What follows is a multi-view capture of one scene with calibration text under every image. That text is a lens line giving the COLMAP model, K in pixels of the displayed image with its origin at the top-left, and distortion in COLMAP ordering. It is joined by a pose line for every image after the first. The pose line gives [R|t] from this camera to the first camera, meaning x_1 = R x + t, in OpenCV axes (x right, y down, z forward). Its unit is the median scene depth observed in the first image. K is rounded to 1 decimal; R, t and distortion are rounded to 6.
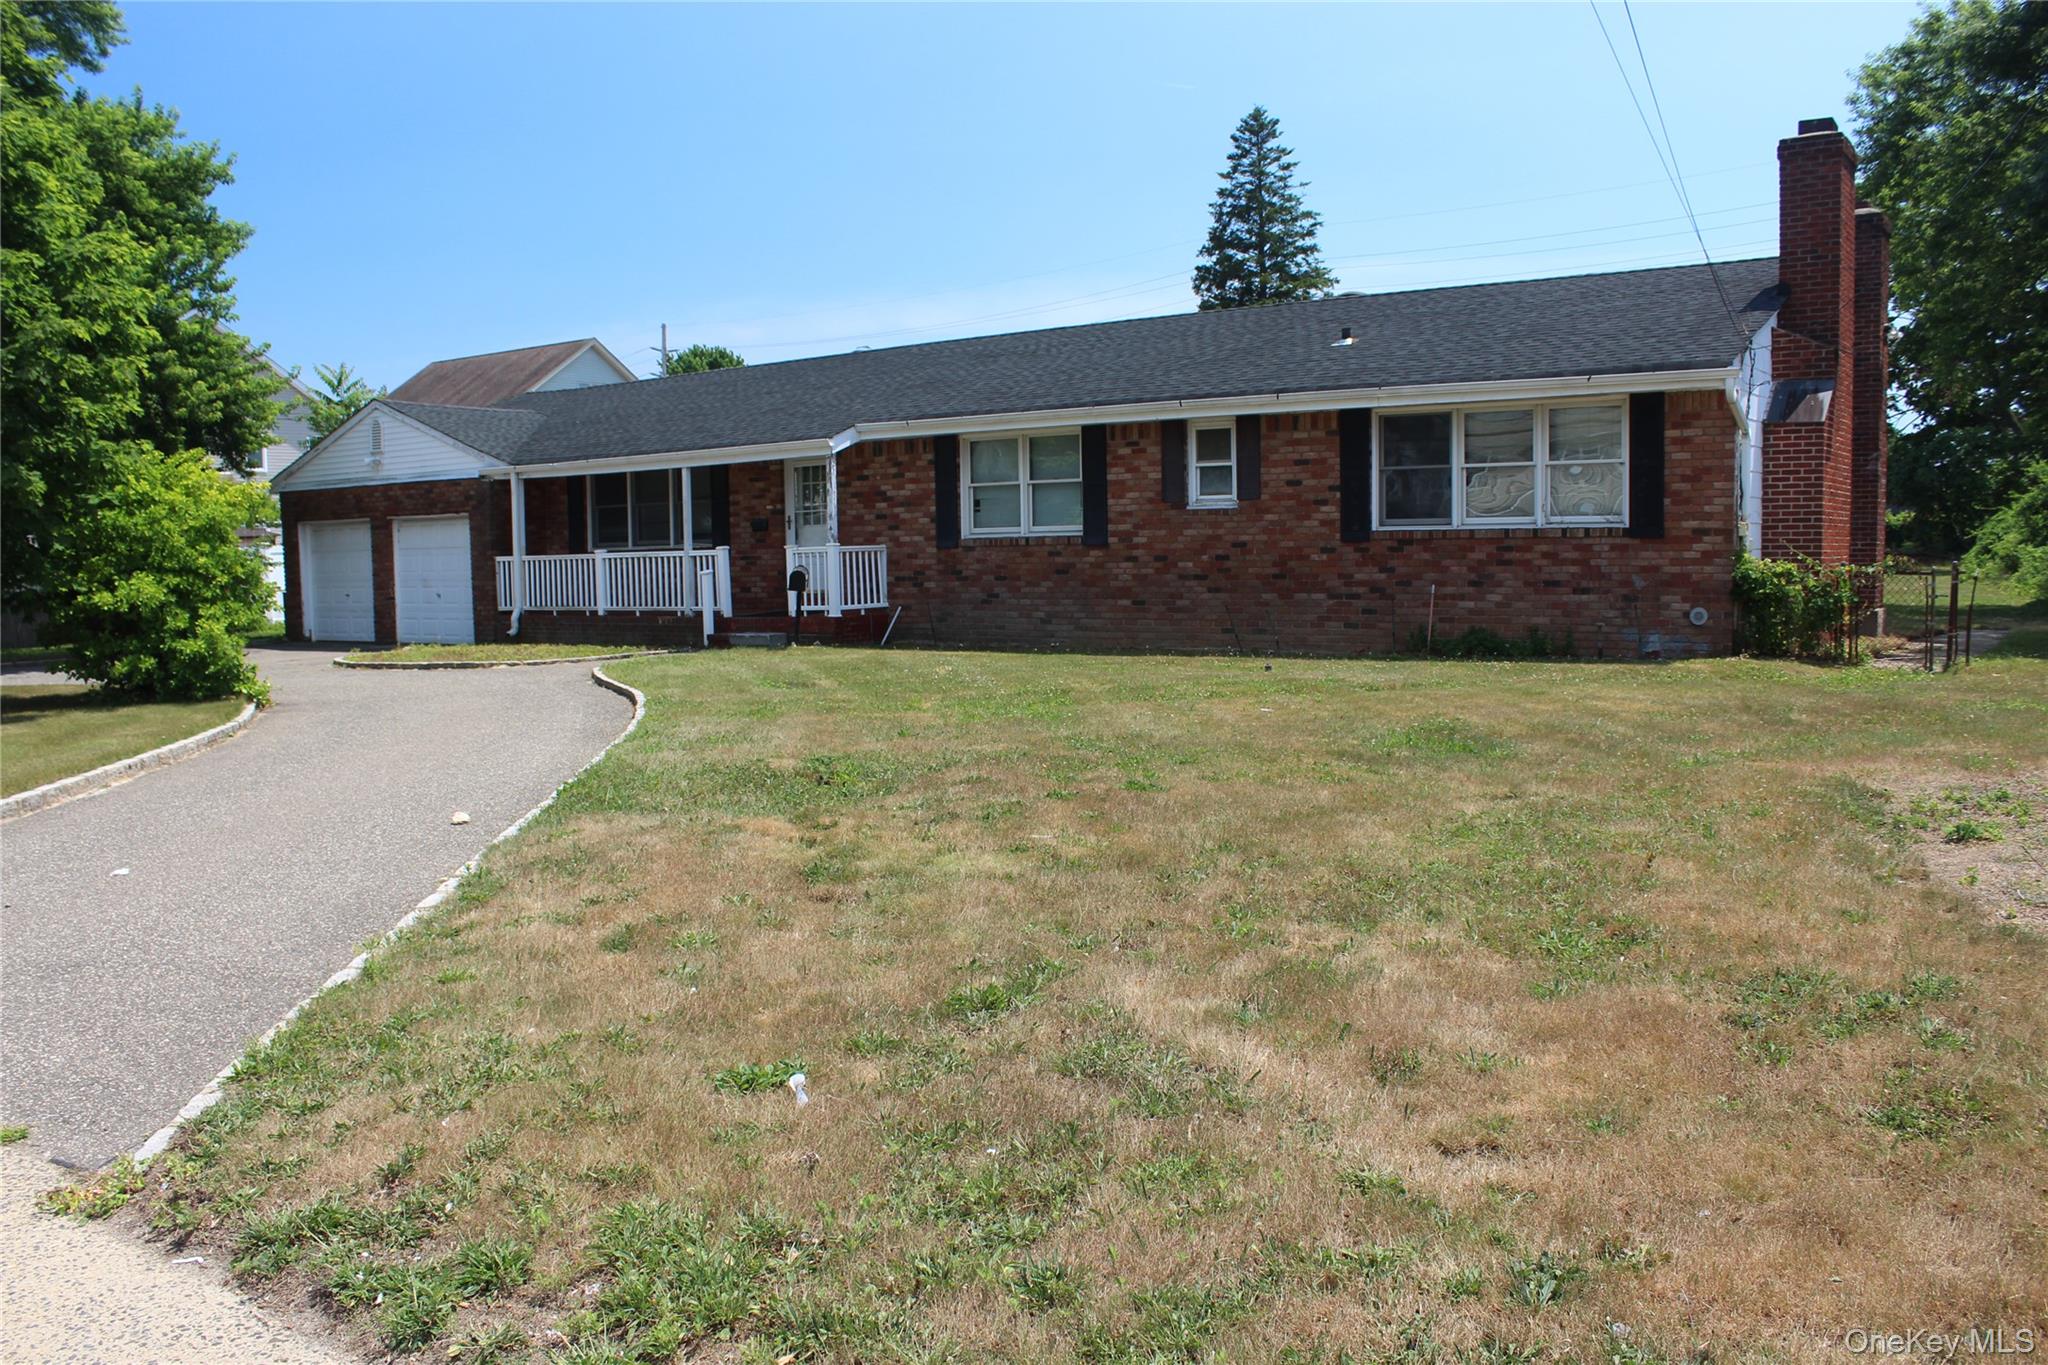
lens RADIAL K [[1733.3, 0, 1024.0], [0, 1733.3, 682.5], [0, 0, 1]] dist [-0.180046, 0.177090]
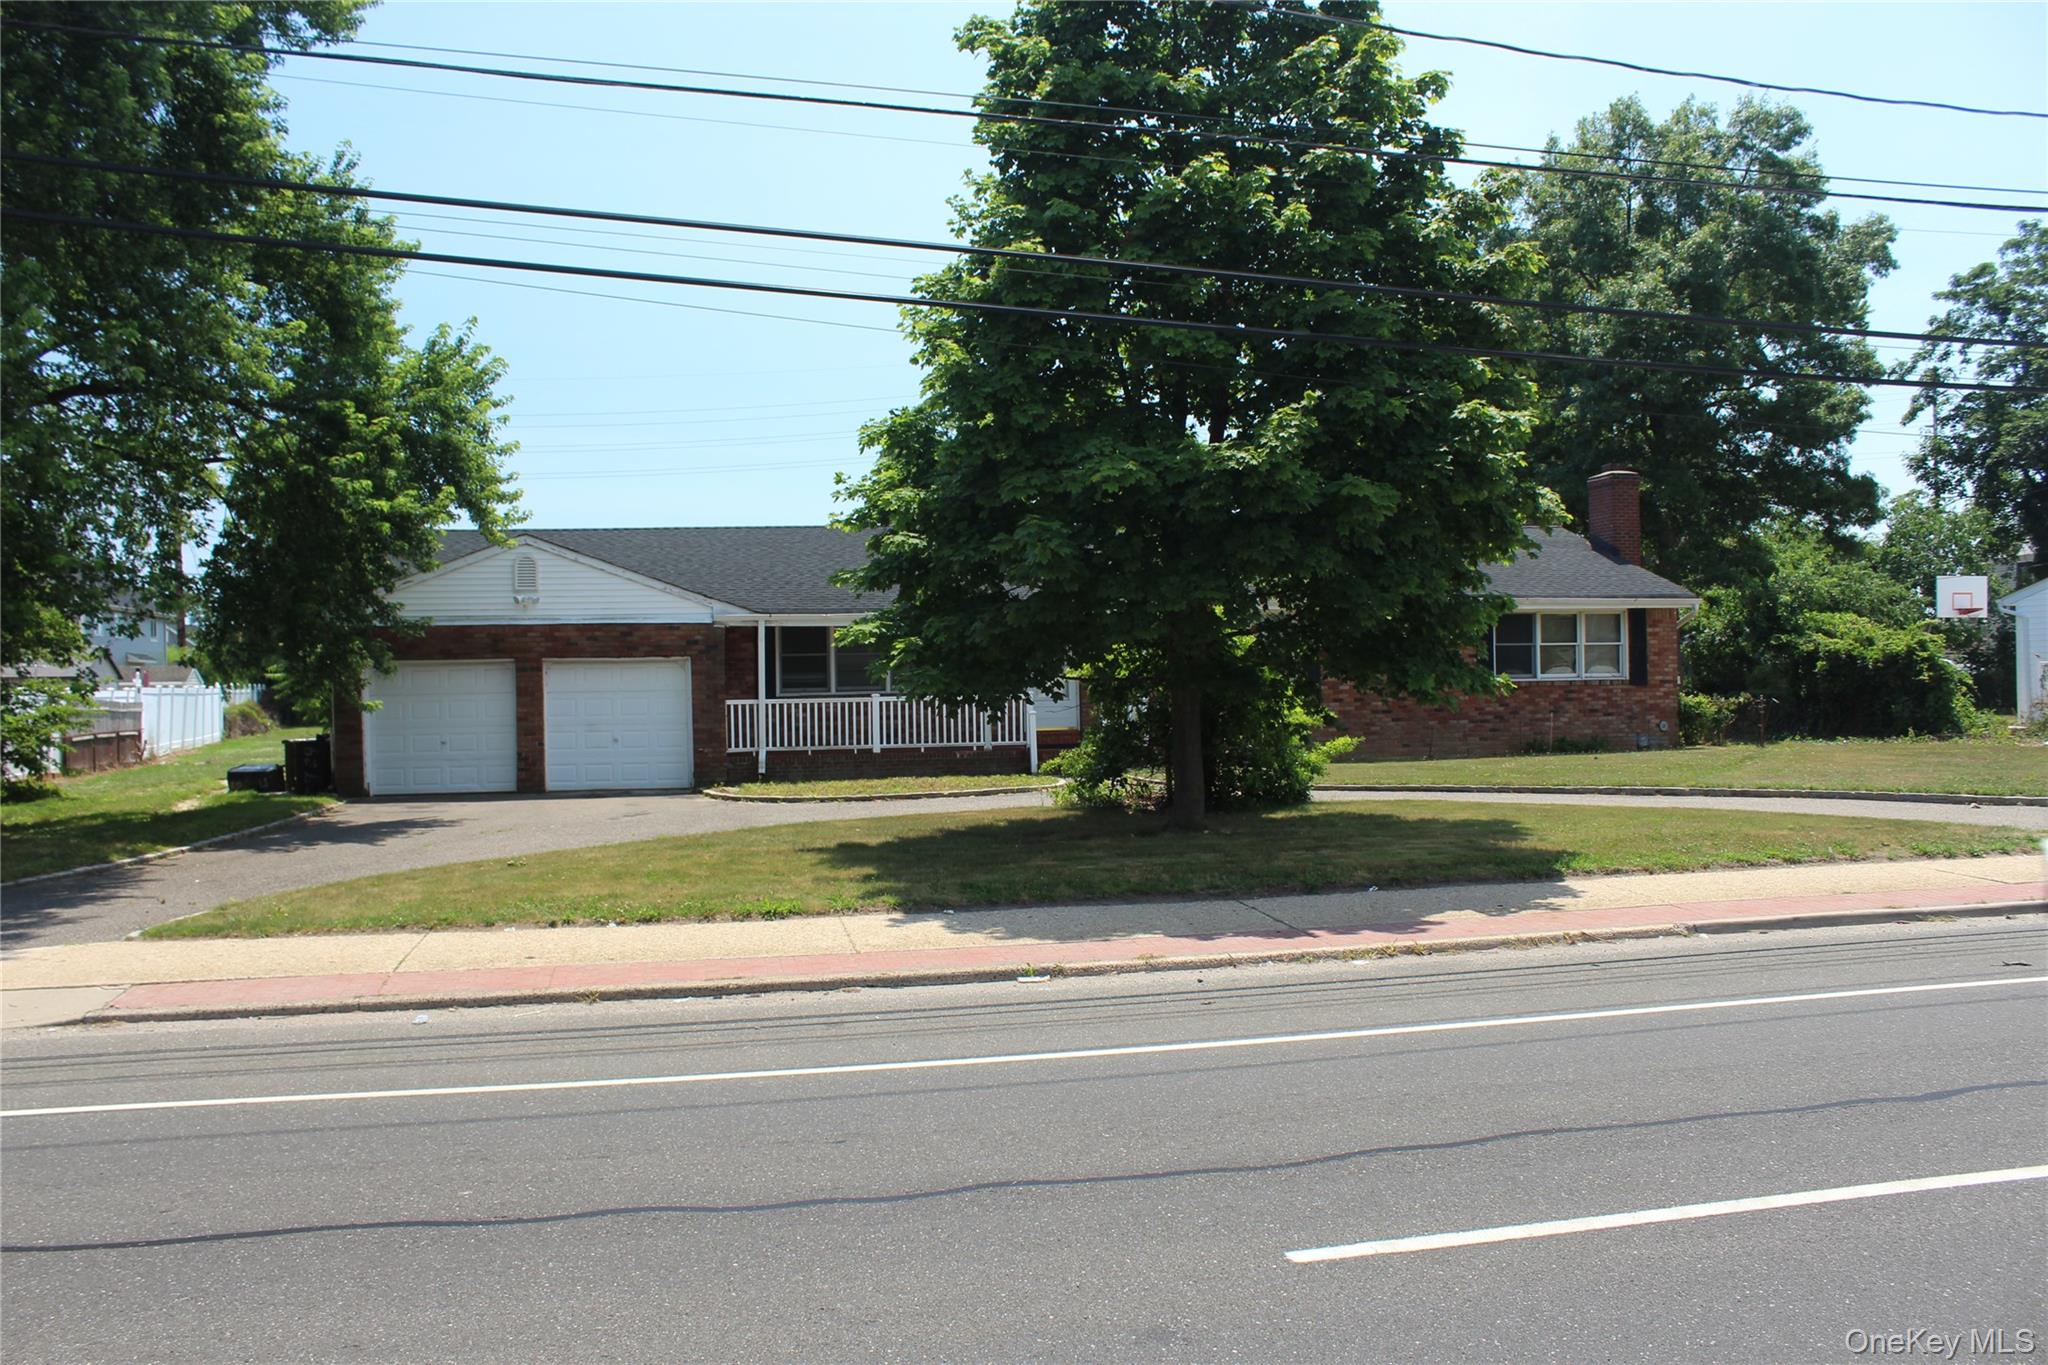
lens RADIAL K [[1733.3, 0, 1024.0], [0, 1733.3, 682.5], [0, 0, 1]] dist [-0.180046, 0.177090]
pose [[0.656898, 0.014432, 0.753842, -1.128404], [0.066140, 0.994860, -0.076681, 0.008195], [-0.751073, 0.100231, 0.652566, 0.215080]]
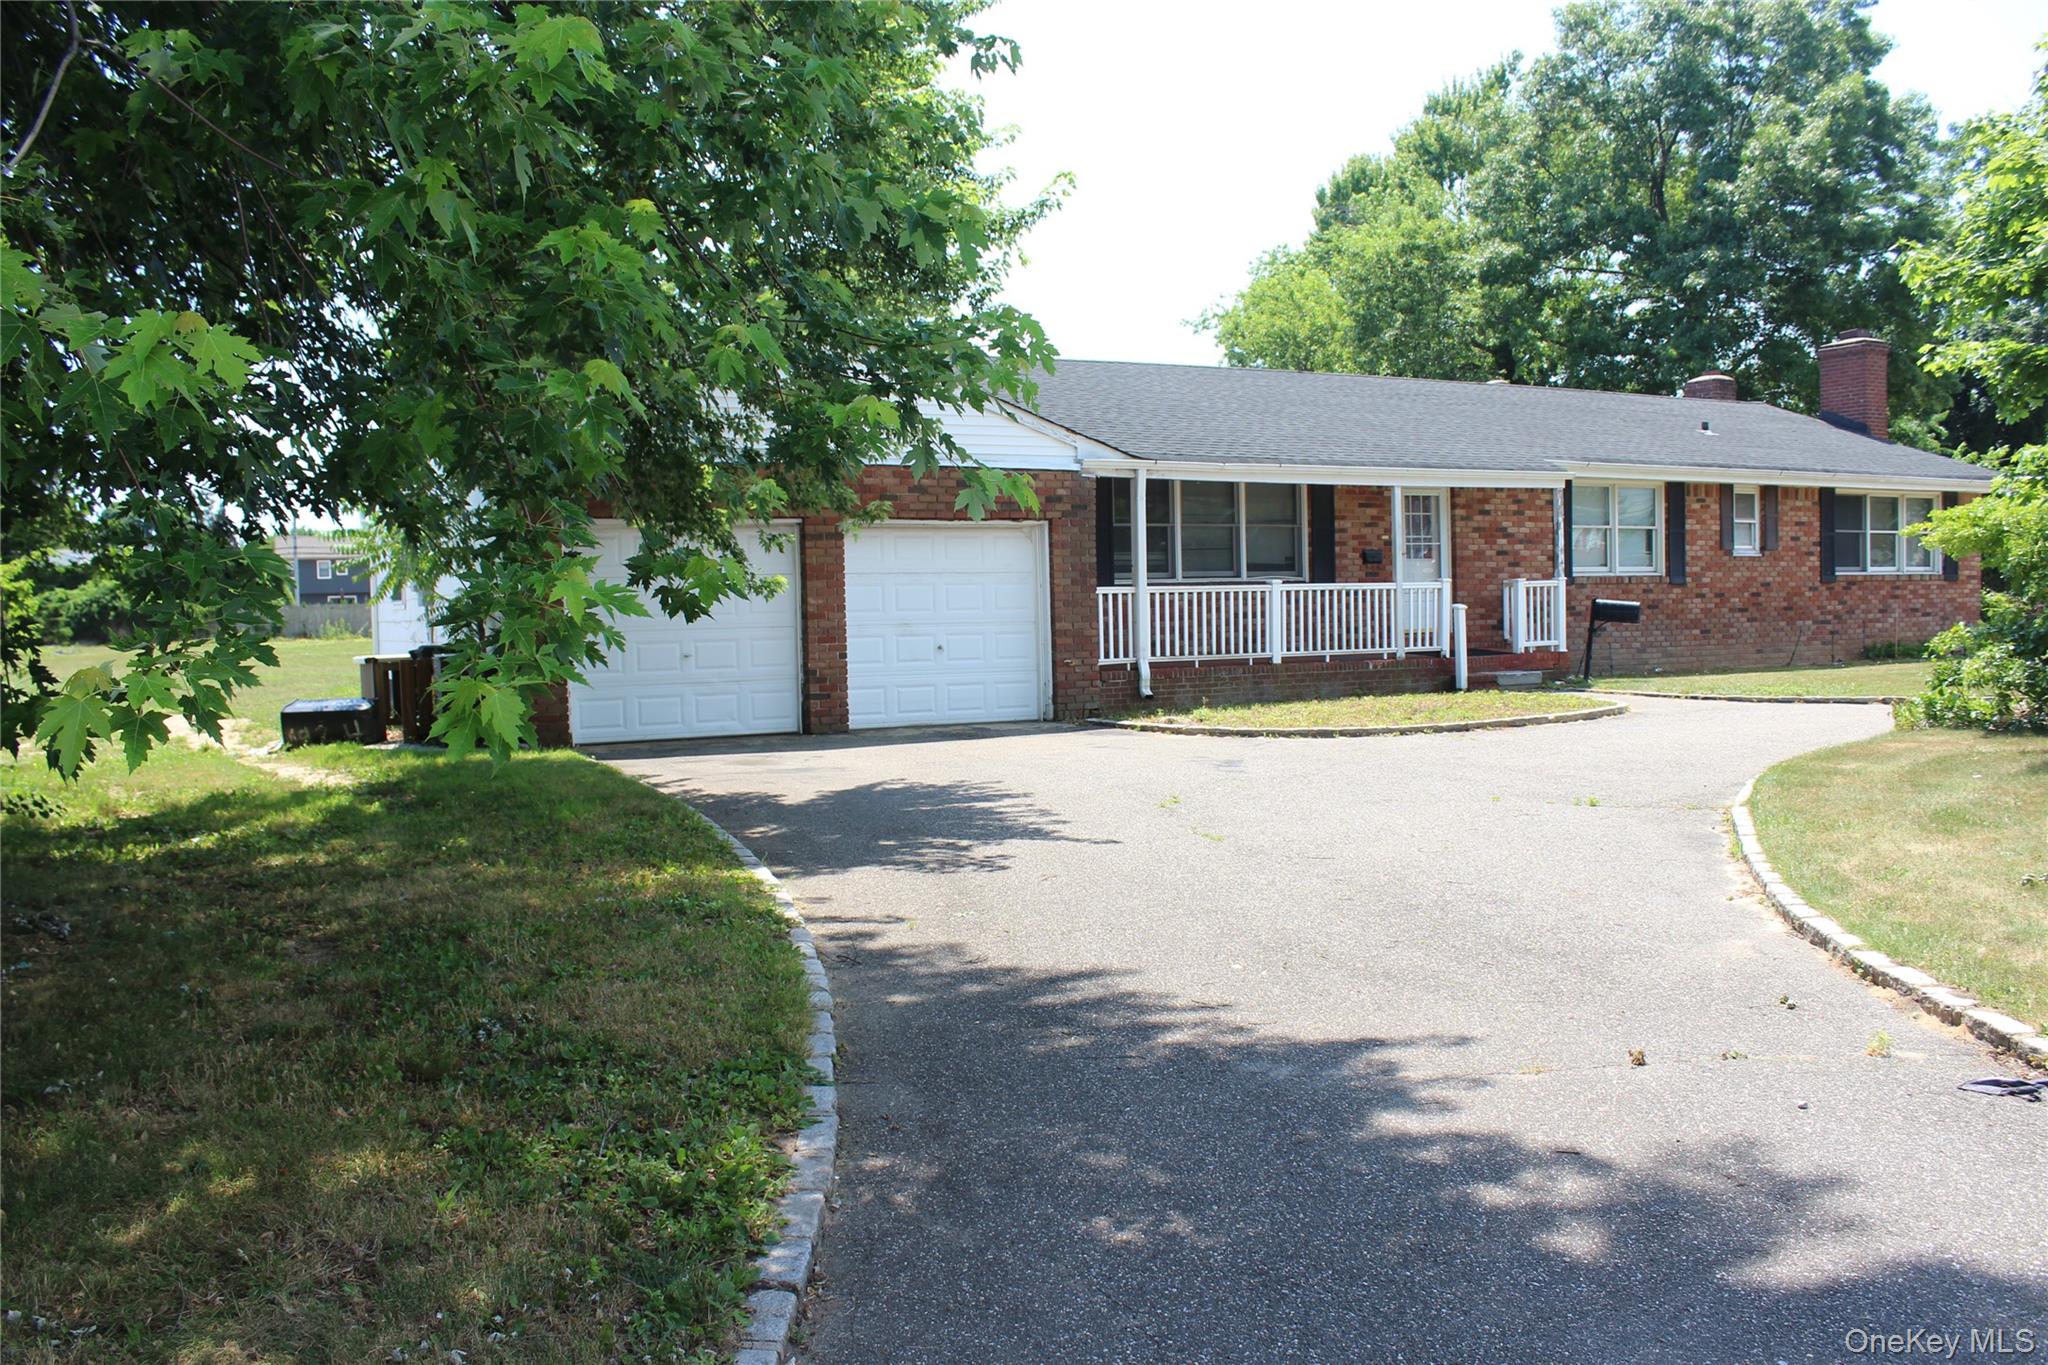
lens RADIAL K [[1733.3, 0, 1024.0], [0, 1733.3, 682.5], [0, 0, 1]] dist [-0.180046, 0.177090]
pose [[0.431320, -0.026349, 0.901814, -1.101642], [0.085951, 0.996227, -0.012001, -0.034401], [-0.898095, 0.082688, 0.431958, 0.842401]]
